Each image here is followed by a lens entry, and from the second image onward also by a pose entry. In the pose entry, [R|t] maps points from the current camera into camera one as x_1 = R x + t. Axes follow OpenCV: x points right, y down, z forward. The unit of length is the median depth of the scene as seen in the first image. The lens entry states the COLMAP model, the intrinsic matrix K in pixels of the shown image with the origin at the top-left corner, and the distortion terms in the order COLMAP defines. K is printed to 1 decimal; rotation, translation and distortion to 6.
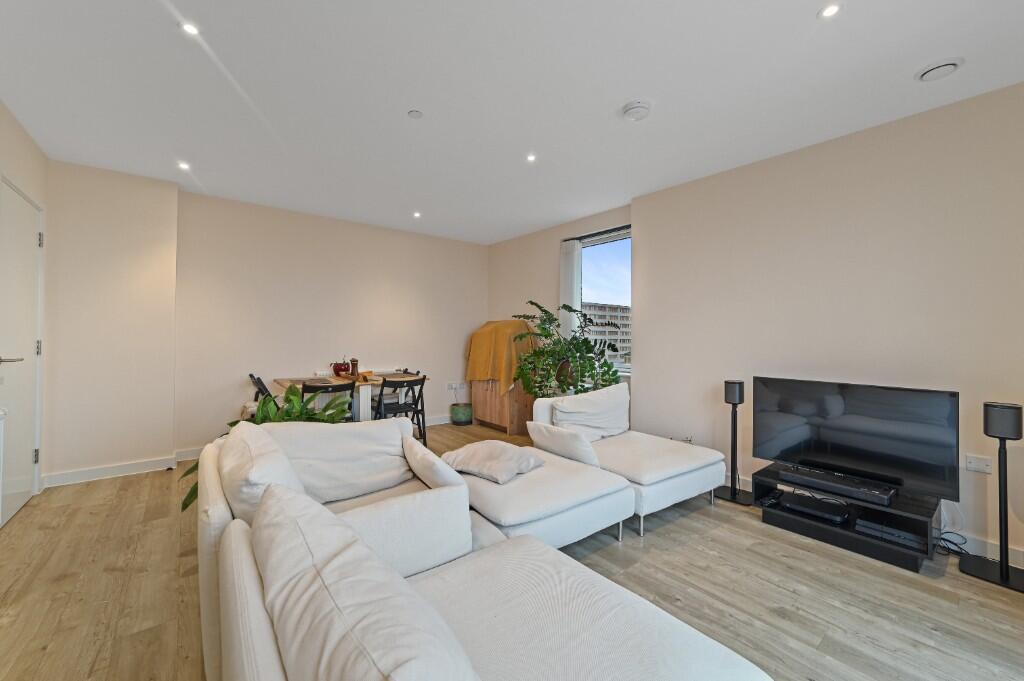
lens RADIAL K [[408.3, 0, 513.4], [0, 408.3, 330.8], [0, 0, 1]] dist [-0.000277, 0.000238]
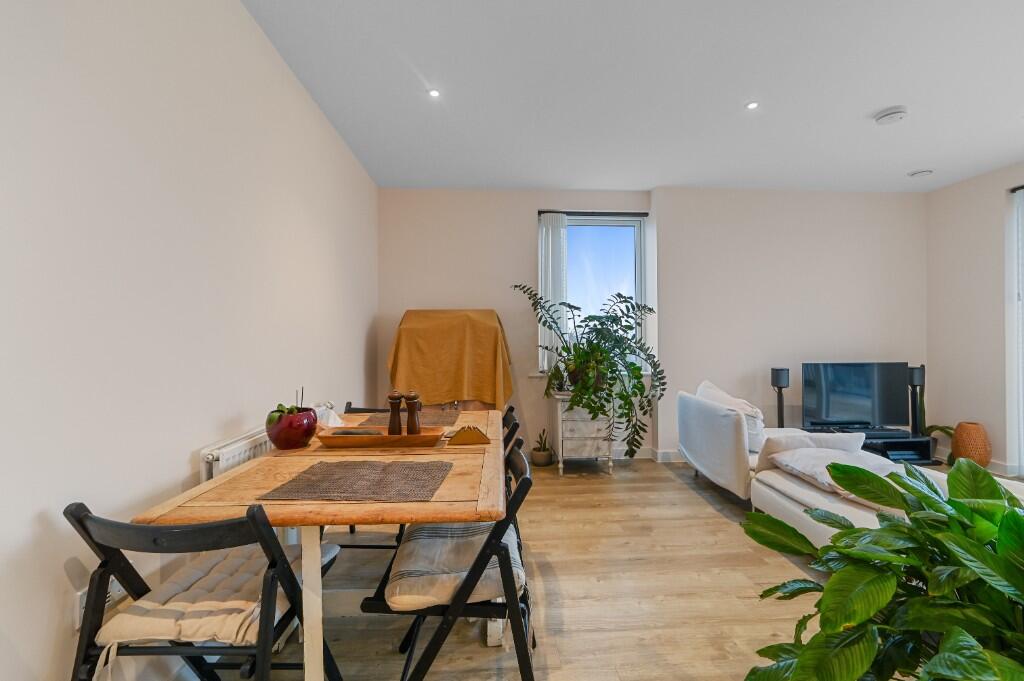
lens RADIAL K [[411.8, 0, 516.0], [0, 411.8, 332.9], [0, 0, 1]] dist [-0.003443, 0.000246]
pose [[0.573917, -0.005730, 0.818894, -0.835620], [-0.005942, 0.999920, 0.011160, 0.008238], [-0.818892, -0.011271, 0.573837, 0.880135]]
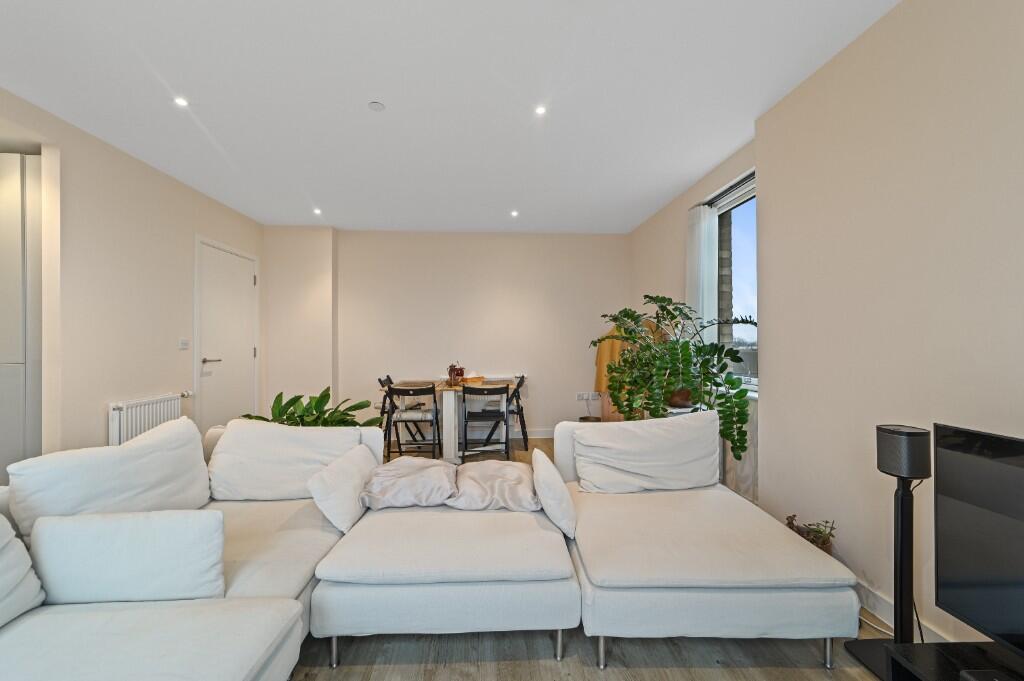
lens RADIAL K [[401.7, 0, 508.0], [0, 401.7, 339.9], [0, 0, 1]] dist [-0.017235, 0.009039]
pose [[0.808571, -0.013674, -0.588239, 0.413468], [0.018827, 0.999819, 0.002637, 0.008564], [0.588097, -0.013207, 0.808683, 0.331082]]
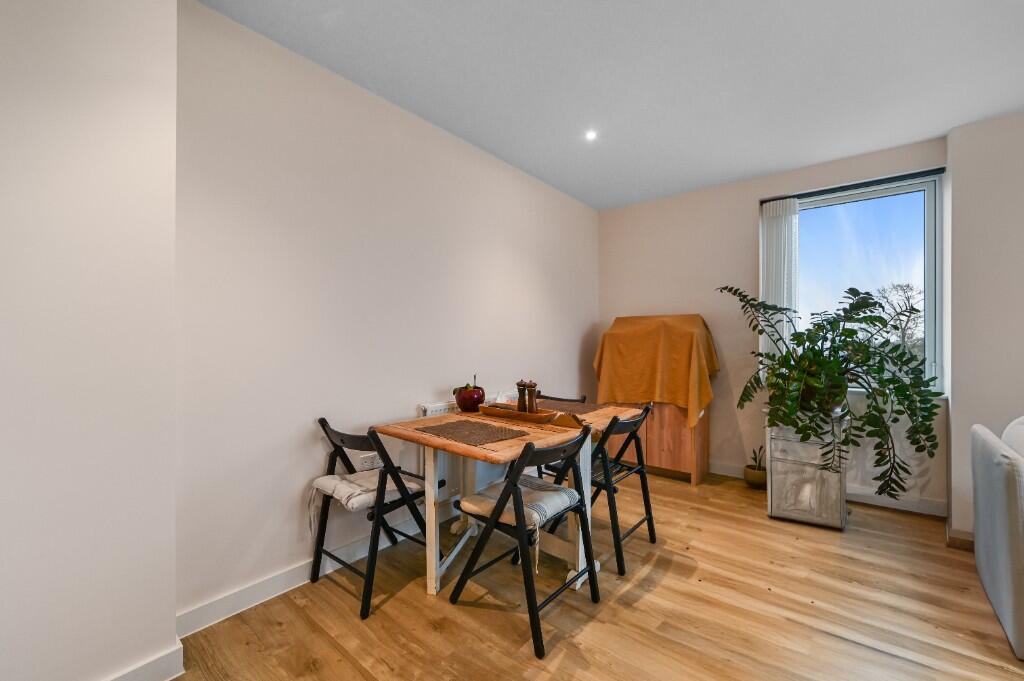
lens RADIAL K [[410.8, 0, 516.1], [0, 410.8, 340.6], [0, 0, 1]] dist [-0.000589, 0.000012]
pose [[0.977369, -0.005985, 0.211459, -0.661499], [0.001822, 0.999801, 0.019877, 0.005138], [-0.211536, -0.019042, 0.977185, 0.609098]]
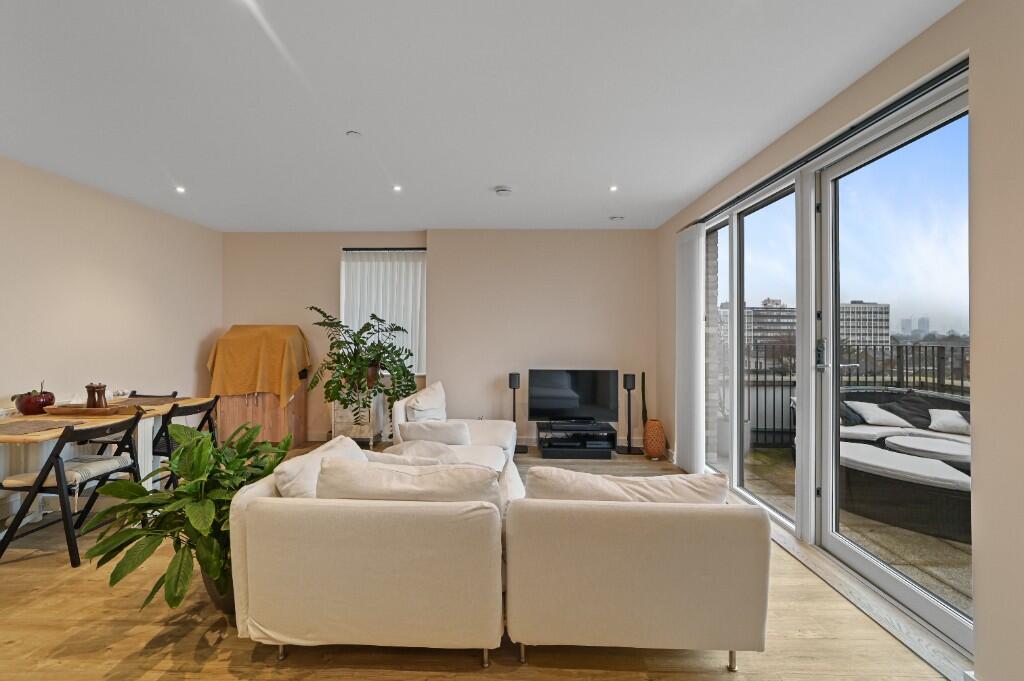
lens RADIAL K [[412.3, 0, 504.7], [0, 412.3, 326.6], [0, 0, 1]] dist [-0.017691, 0.009153]
pose [[0.649781, 0.005766, 0.760099, -0.596708], [-0.011833, 0.999927, 0.002530, -0.048872], [-0.760029, -0.010638, 0.649802, 0.039706]]
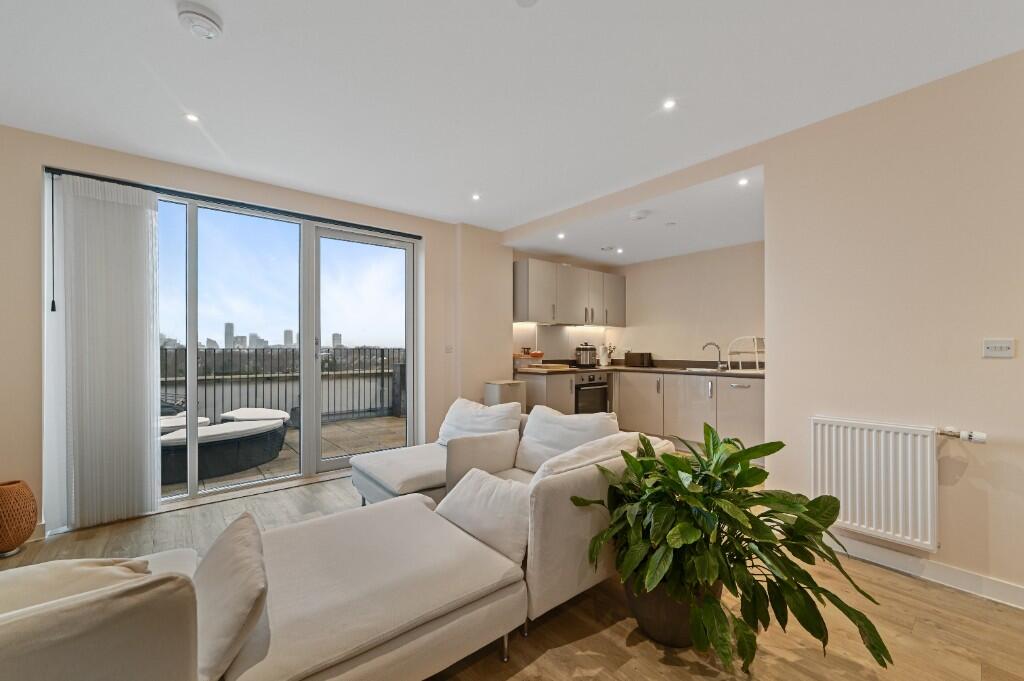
lens RADIAL K [[413.2, 0, 512.0], [0, 413.2, 340.5], [0, 0, 1]] dist [-0.021602, 0.000025]
pose [[-0.999703, -0.006665, -0.023457, -0.153492], [-0.005761, 0.999246, -0.038394, 0.019369], [0.023695, -0.038247, -0.998987, 1.269646]]
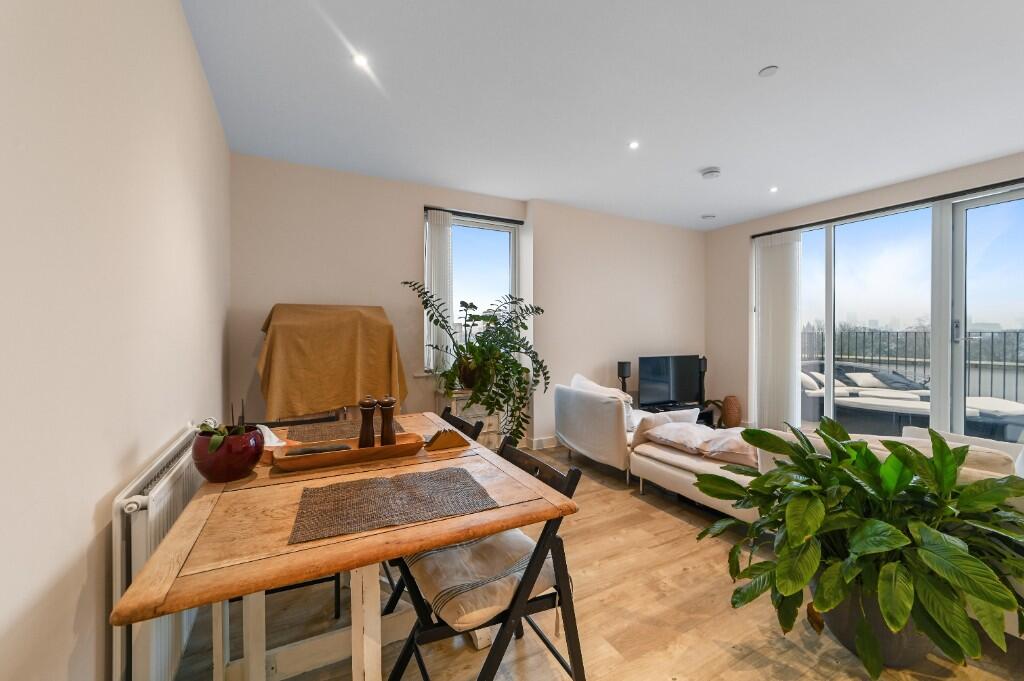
lens RADIAL K [[408.2, 0, 514.5], [0, 408.2, 335.3], [0, 0, 1]] dist [-0.009582, 0.000072]
pose [[0.171681, -0.011632, 0.985084, -0.911498], [-0.015985, 0.999766, 0.014591, 0.010423], [-0.985023, -0.018252, 0.171455, 1.062150]]
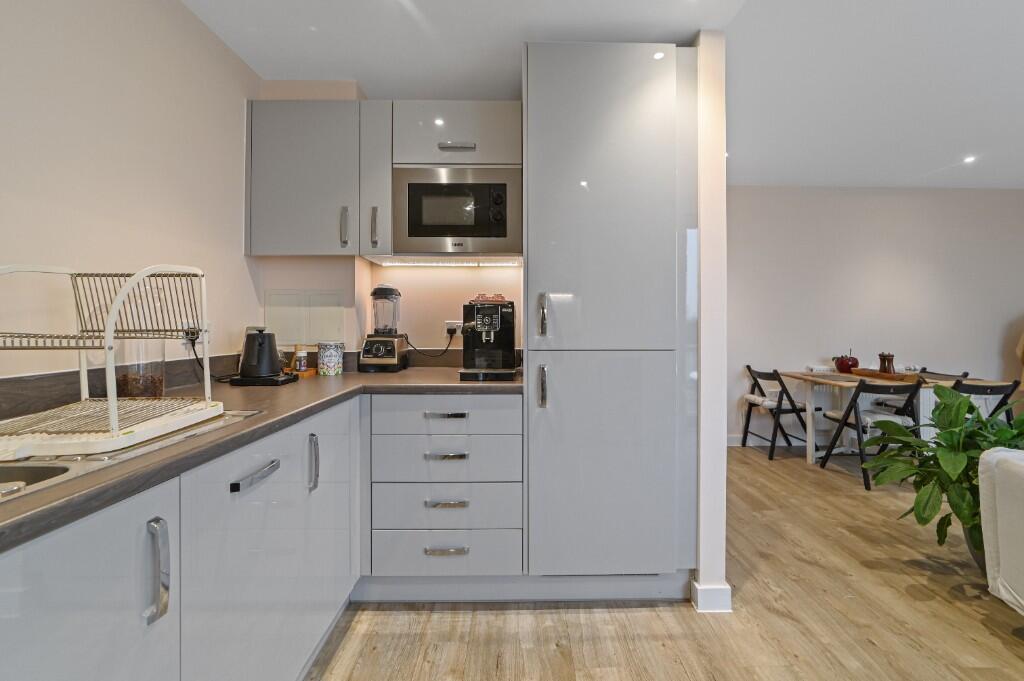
lens RADIAL K [[436.4, 0, 525.8], [0, 436.4, 326.4], [0, 0, 1]] dist [-0.019517, 0.010227]
pose [[0.791819, -0.001105, -0.610754, -0.552529], [0.010325, 0.999880, 0.011576, -0.002964], [0.610668, -0.015472, 0.791736, -0.147279]]
